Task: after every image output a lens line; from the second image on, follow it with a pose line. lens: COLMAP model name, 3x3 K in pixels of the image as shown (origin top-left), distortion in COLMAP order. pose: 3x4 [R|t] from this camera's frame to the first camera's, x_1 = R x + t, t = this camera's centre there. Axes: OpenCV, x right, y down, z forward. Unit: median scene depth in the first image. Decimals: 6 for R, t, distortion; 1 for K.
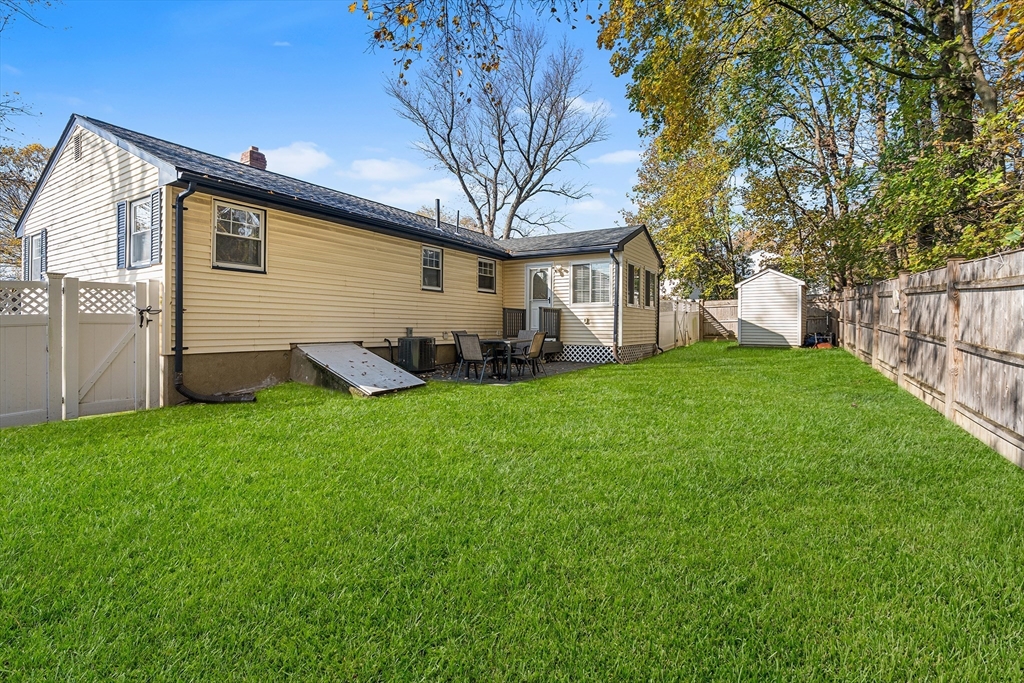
lens RADIAL K [[475.5, 0, 514.2], [0, 475.5, 325.1], [0, 0, 1]] dist [-0.010607, 0.000599]
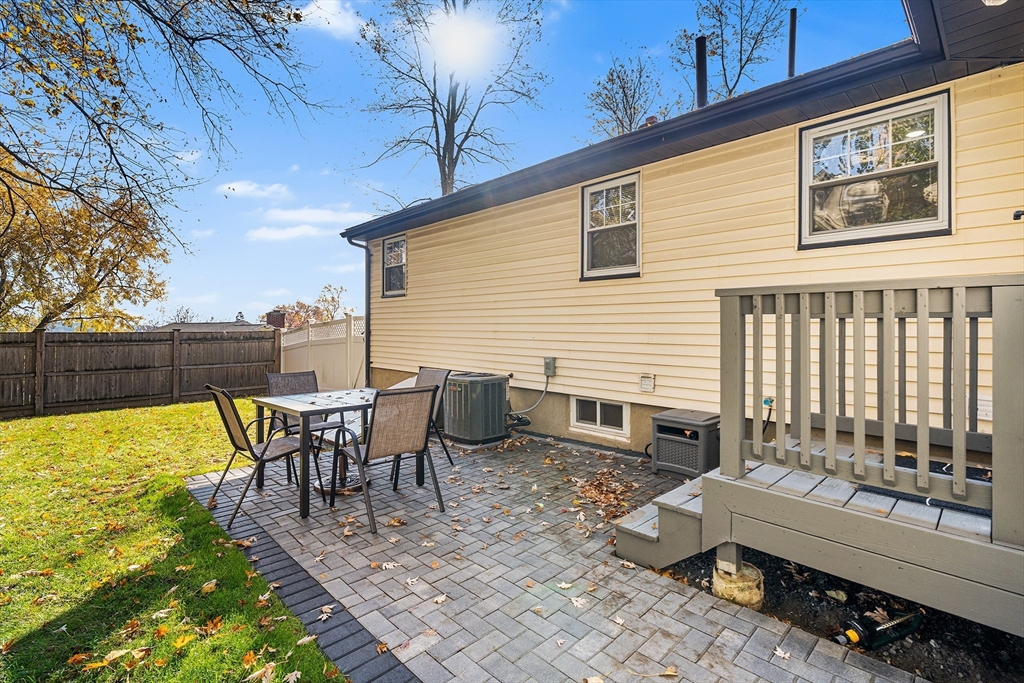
lens RADIAL K [[475.5, 0, 514.2], [0, 475.5, 325.1], [0, 0, 1]] dist [-0.010607, 0.000599]
pose [[-0.241274, -0.002113, -0.970455, 0.308295], [0.007645, 0.999962, -0.004078, -0.029457], [0.970427, -0.008403, -0.241249, 1.109764]]
